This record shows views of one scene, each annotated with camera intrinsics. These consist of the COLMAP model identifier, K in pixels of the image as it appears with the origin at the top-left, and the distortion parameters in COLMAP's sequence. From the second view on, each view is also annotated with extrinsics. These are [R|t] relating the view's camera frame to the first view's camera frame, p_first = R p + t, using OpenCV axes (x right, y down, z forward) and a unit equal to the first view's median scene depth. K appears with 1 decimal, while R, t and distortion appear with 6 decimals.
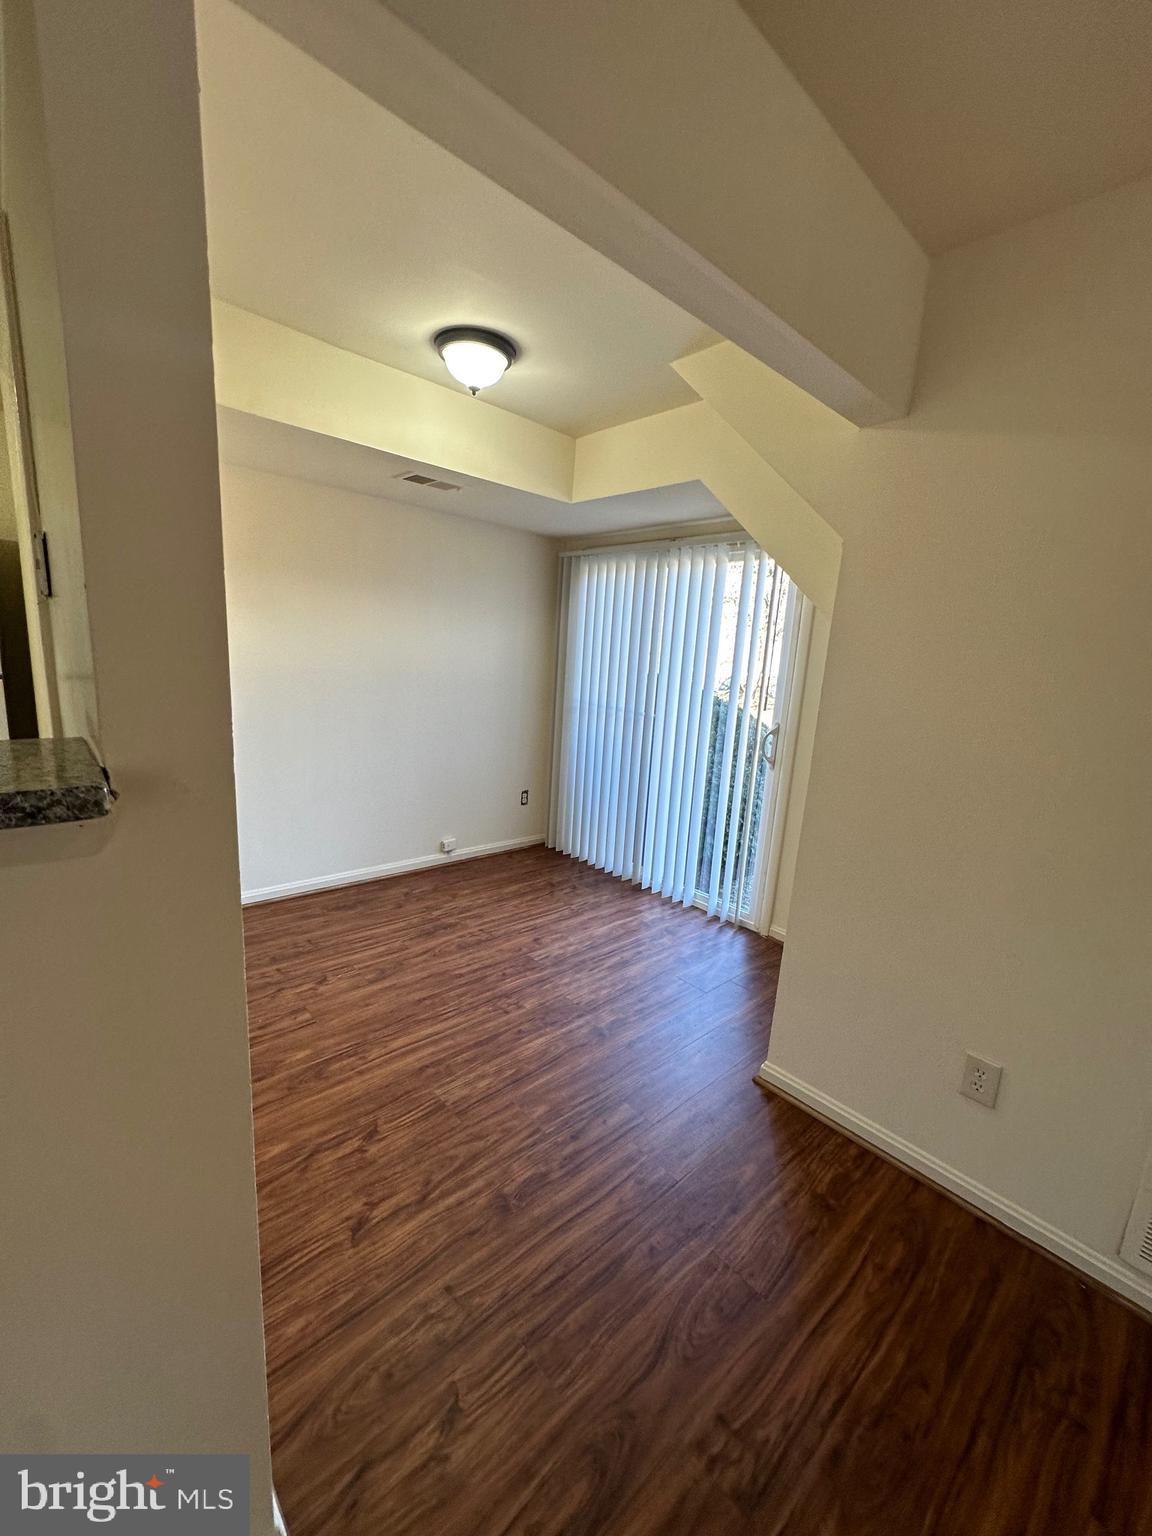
lens RADIAL K [[609.3, 0, 580.2], [0, 609.3, 768.9], [0, 0, 1]] dist [-0.002929, 0.000964]
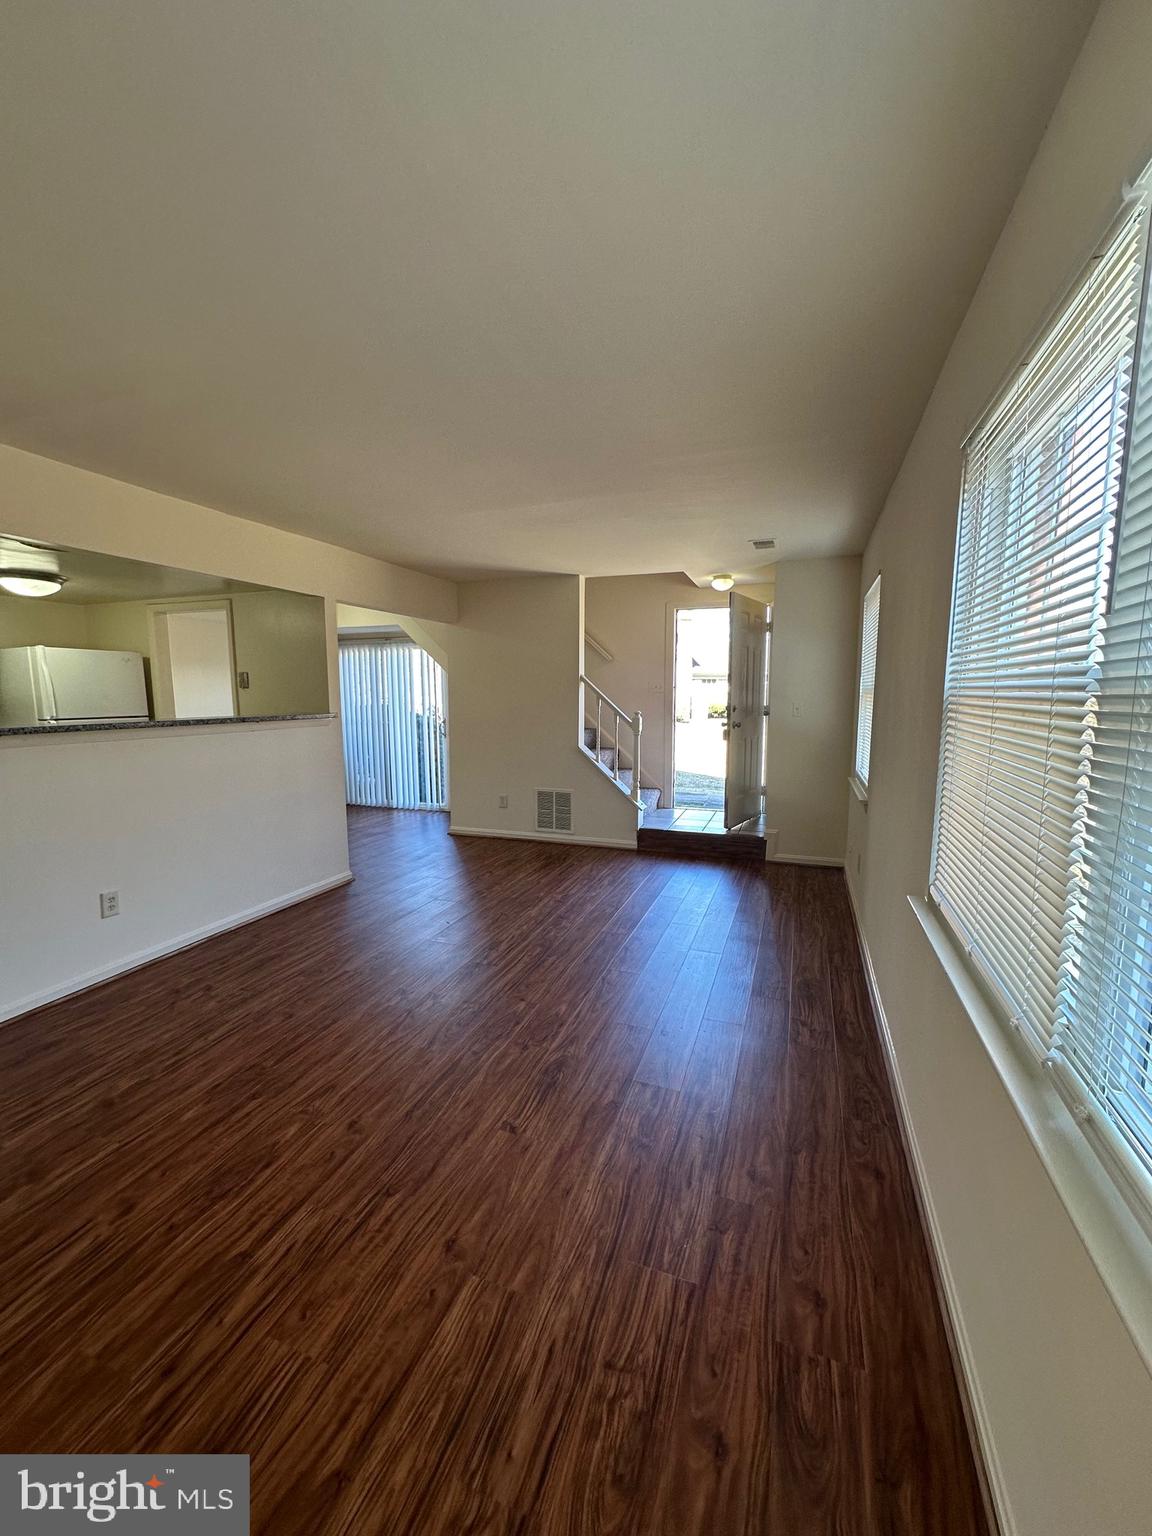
lens RADIAL K [[609.3, 0, 563.2], [0, 609.3, 774.0], [0, 0, 1]] dist [-0.002929, 0.000964]
pose [[0.894264, -0.118782, 0.431489, -0.277155], [0.141247, 0.989767, -0.020270, 0.224857], [-0.424666, 0.079073, 0.901891, -1.175457]]
